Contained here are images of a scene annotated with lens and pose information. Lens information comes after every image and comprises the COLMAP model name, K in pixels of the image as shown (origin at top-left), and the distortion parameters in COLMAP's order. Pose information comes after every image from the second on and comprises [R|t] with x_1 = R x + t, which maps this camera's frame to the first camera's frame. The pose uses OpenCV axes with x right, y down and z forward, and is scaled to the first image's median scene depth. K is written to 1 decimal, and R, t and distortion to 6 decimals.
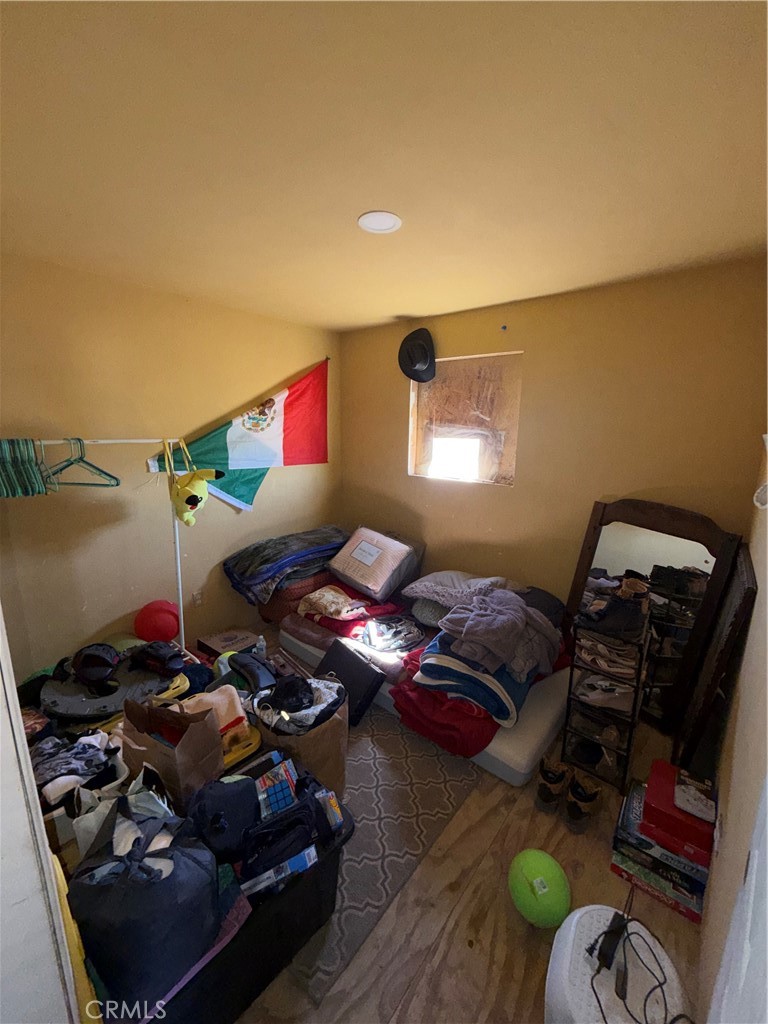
lens RADIAL K [[409.6, 0, 381.7], [0, 409.6, 511.8], [0, 0, 1]] dist [0.002212, -0.001258]
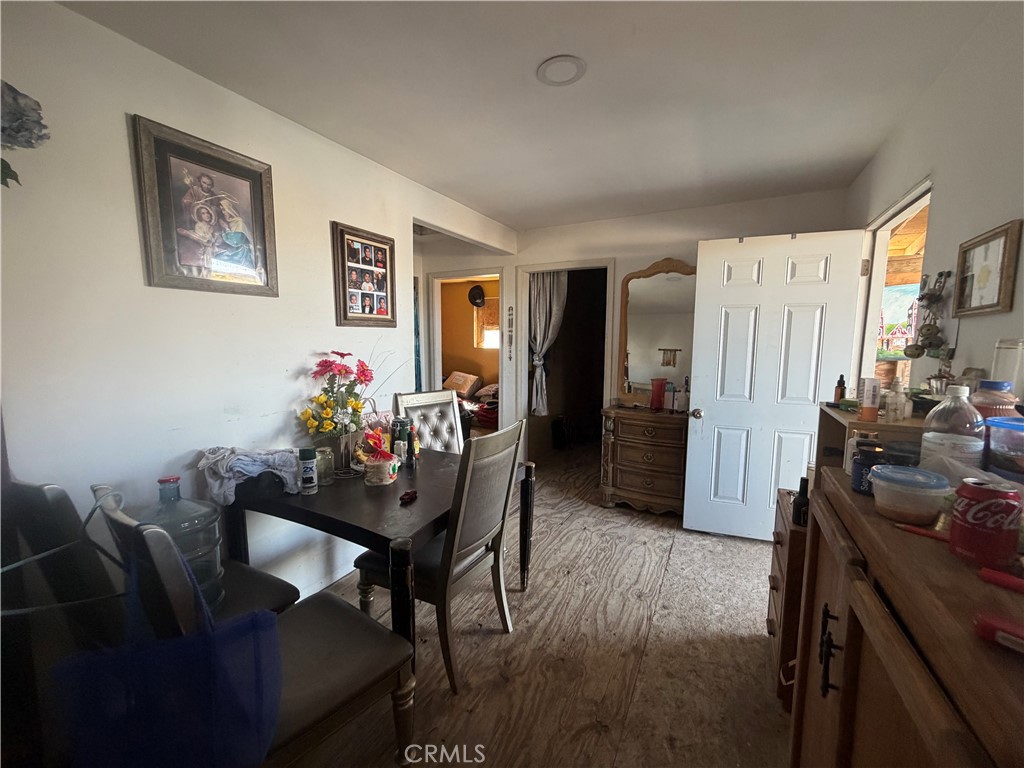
lens RADIAL K [[409.6, 0, 512.2], [0, 409.6, 381.0], [0, 0, 1]] dist [0.002212, -0.001258]
pose [[0.977013, -0.031210, 0.210881, -0.216460], [0.050613, 0.994900, -0.087245, 0.305549], [-0.207082, 0.095913, 0.973611, -1.232937]]
